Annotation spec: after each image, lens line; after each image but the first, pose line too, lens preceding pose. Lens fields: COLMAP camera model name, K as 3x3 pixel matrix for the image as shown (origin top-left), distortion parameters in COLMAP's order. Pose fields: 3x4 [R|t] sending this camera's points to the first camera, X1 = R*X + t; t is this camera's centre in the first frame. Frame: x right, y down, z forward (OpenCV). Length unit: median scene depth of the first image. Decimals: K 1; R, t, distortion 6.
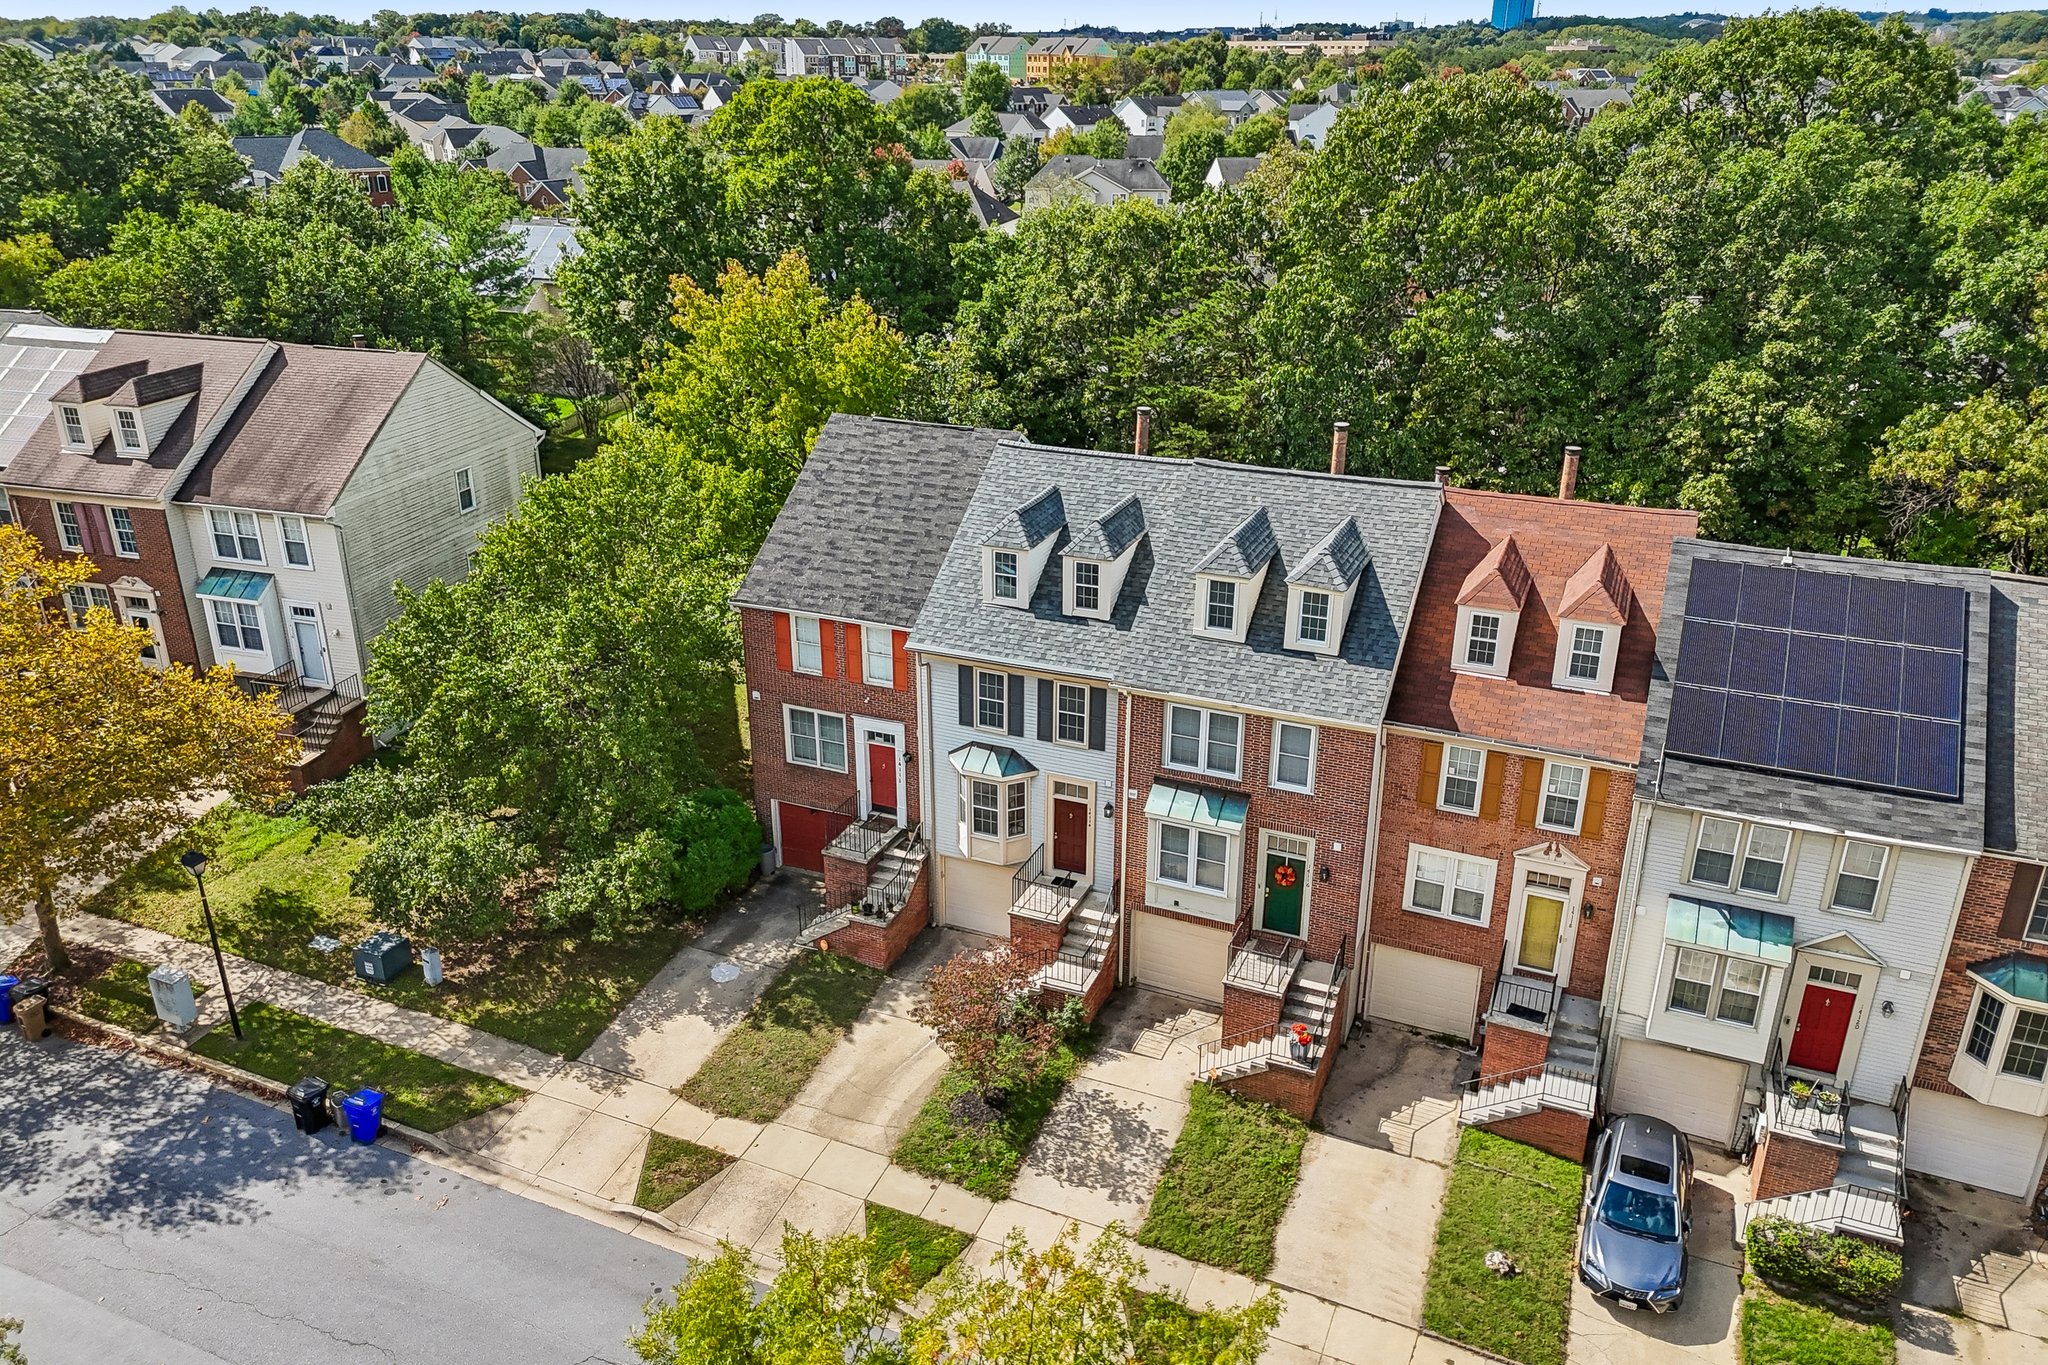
lens RADIAL K [[1510.0, 0, 1018.6], [0, 1510.0, 674.8], [0, 0, 1]] dist [0.074629, -0.067968]
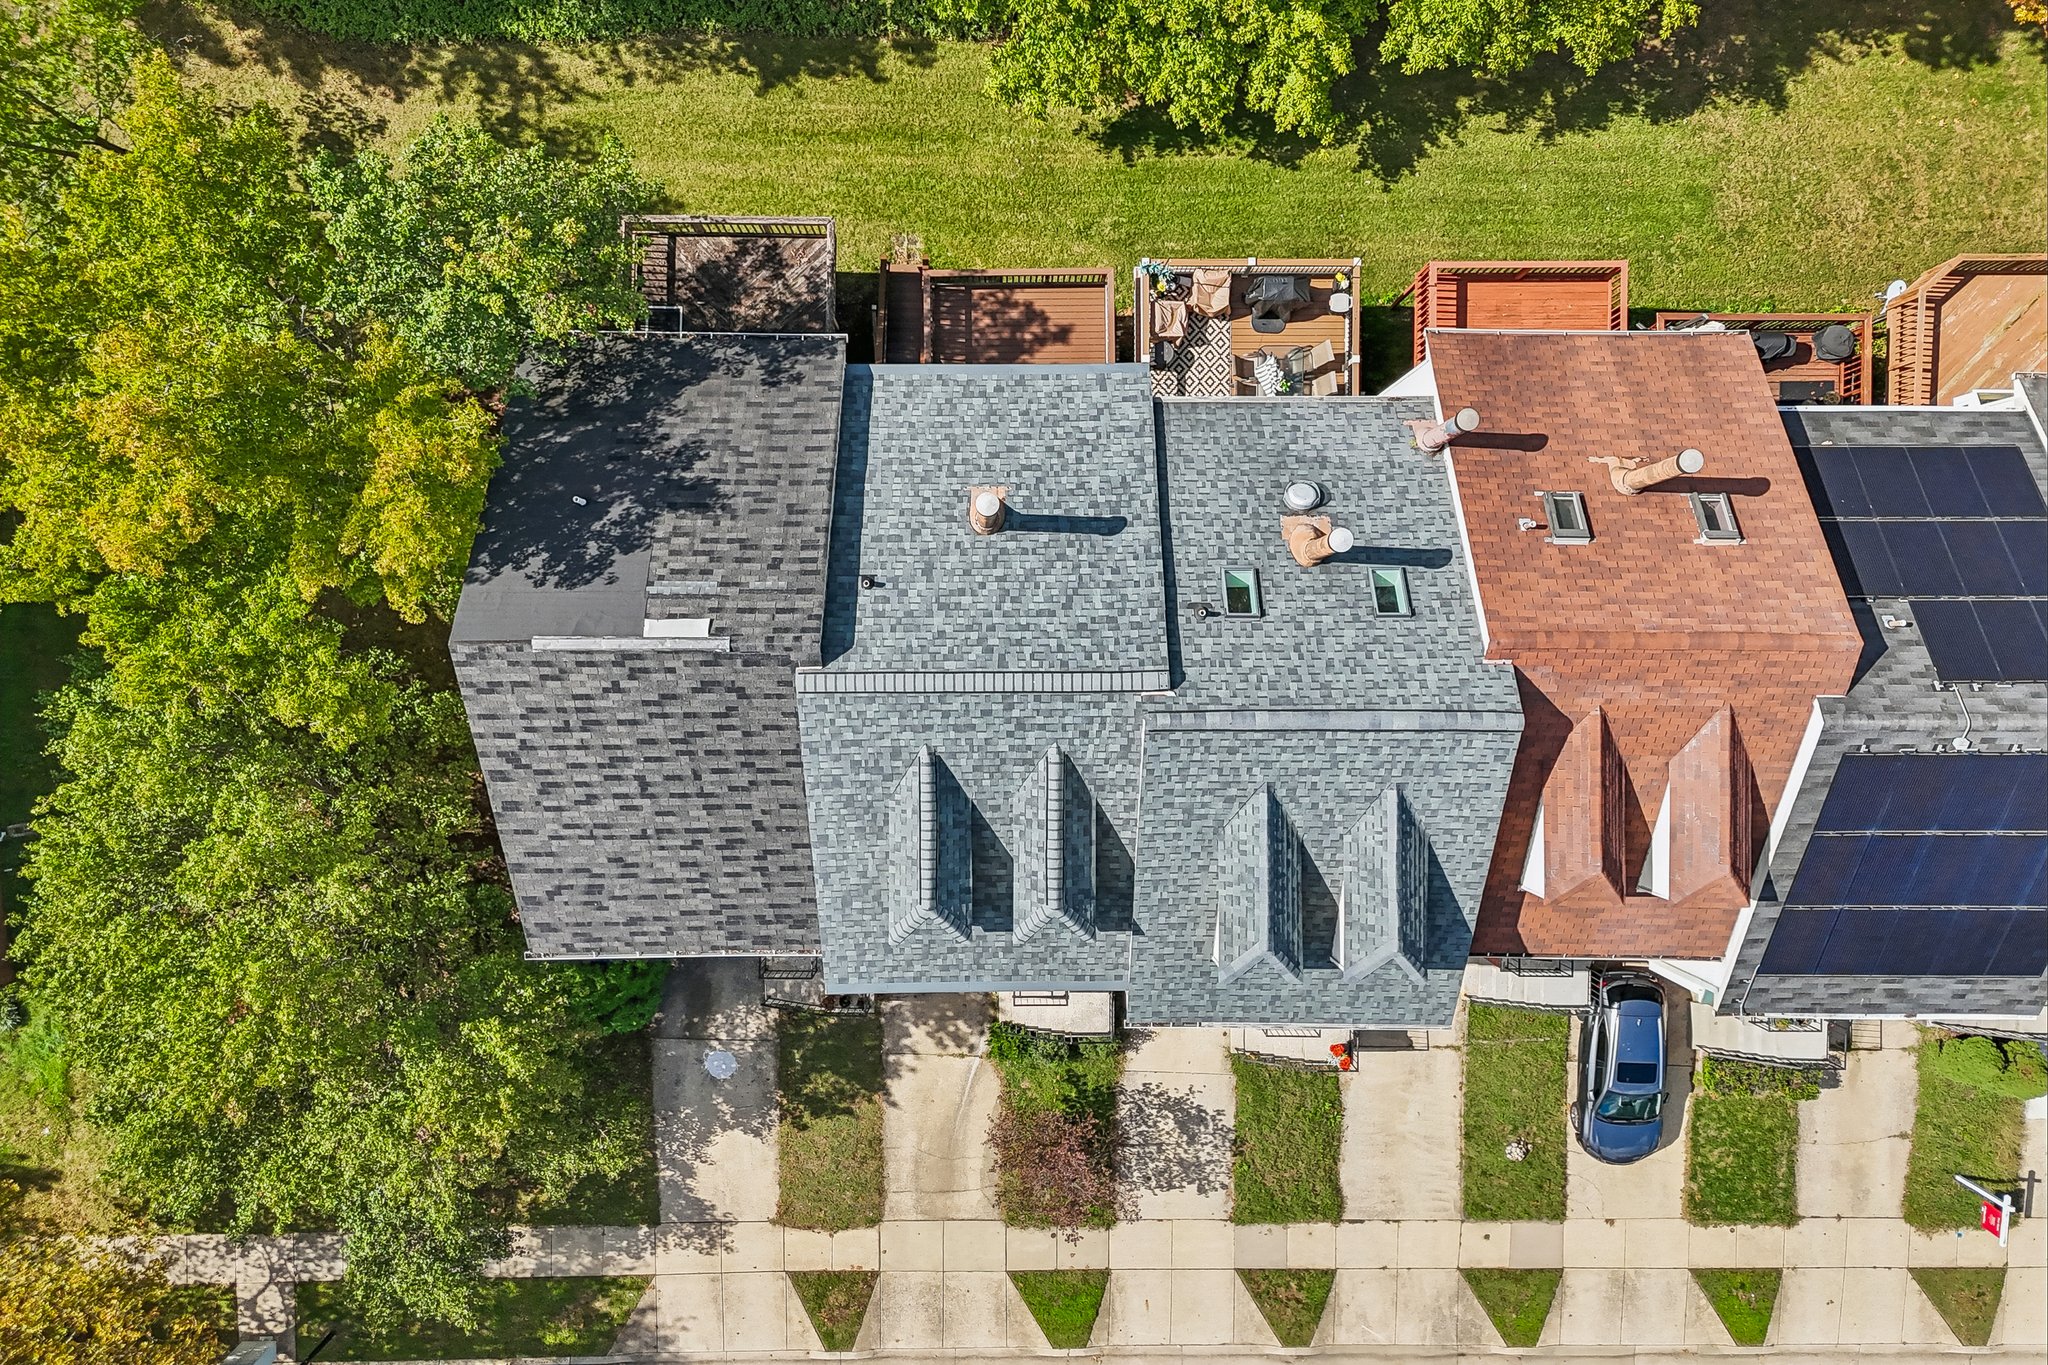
lens RADIAL K [[1511.5, 0, 1022.9], [0, 1511.5, 691.7], [0, 0, 1]] dist [0.066378, -0.060283]
pose [[0.919716, -0.392514, -0.007445, 0.086860], [0.148048, 0.329209, 0.932579, -0.818046], [-0.363600, -0.858809, 0.360890, 0.873761]]
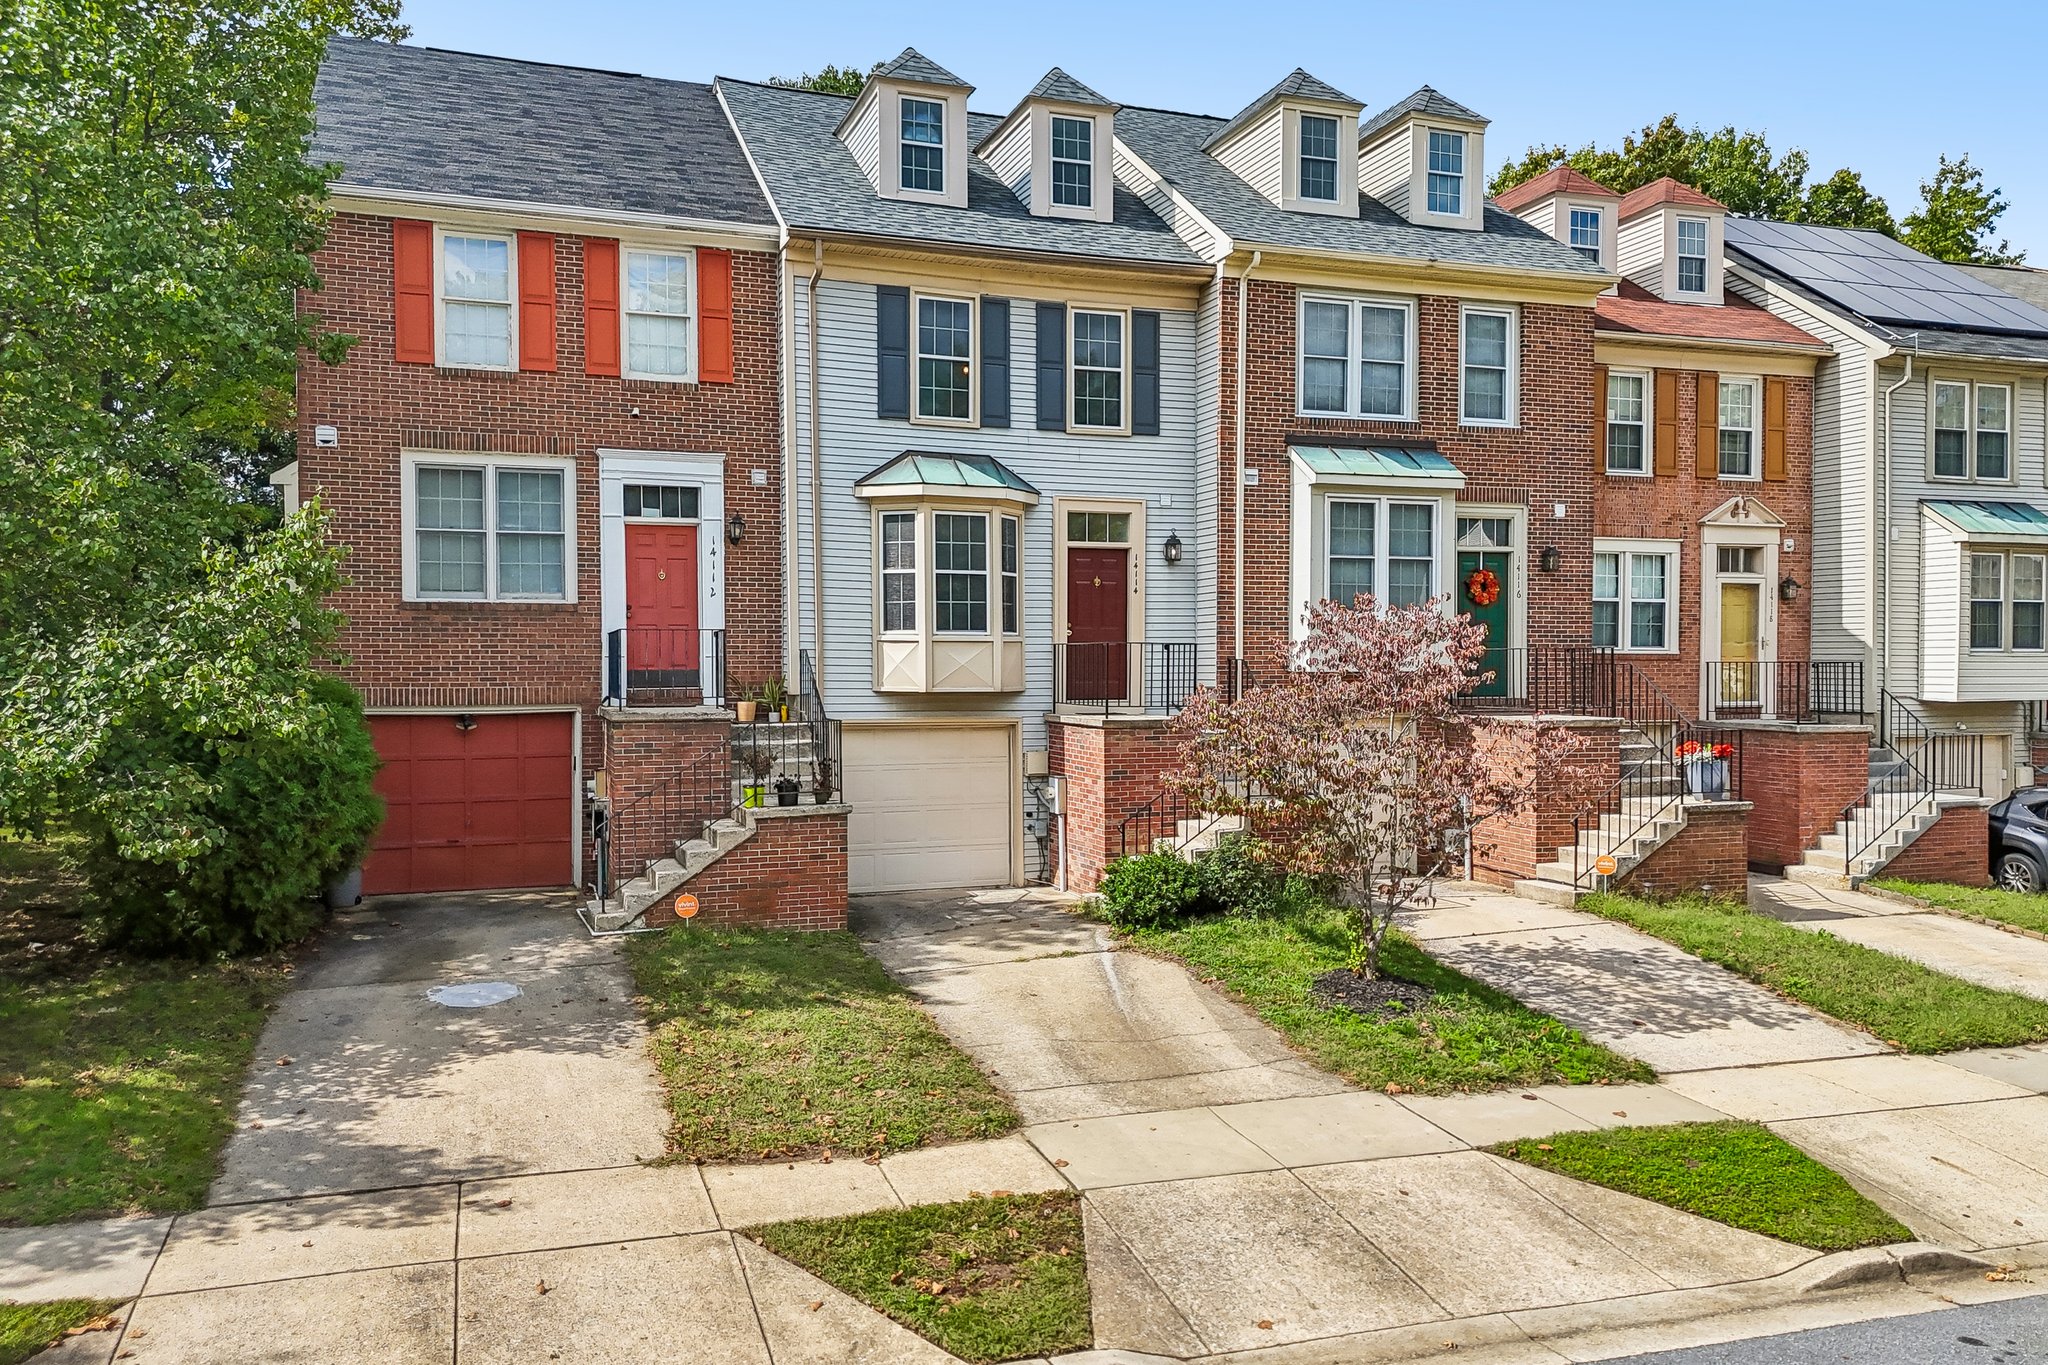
lens RADIAL K [[1511.5, 0, 1022.9], [0, 1511.5, 691.7], [0, 0, 1]] dist [0.066378, -0.060283]
pose [[0.734521, -0.015437, 0.678410, -0.377518], [0.262316, 0.928484, -0.262883, 0.285892], [-0.625835, 0.371051, 0.686041, 0.718942]]
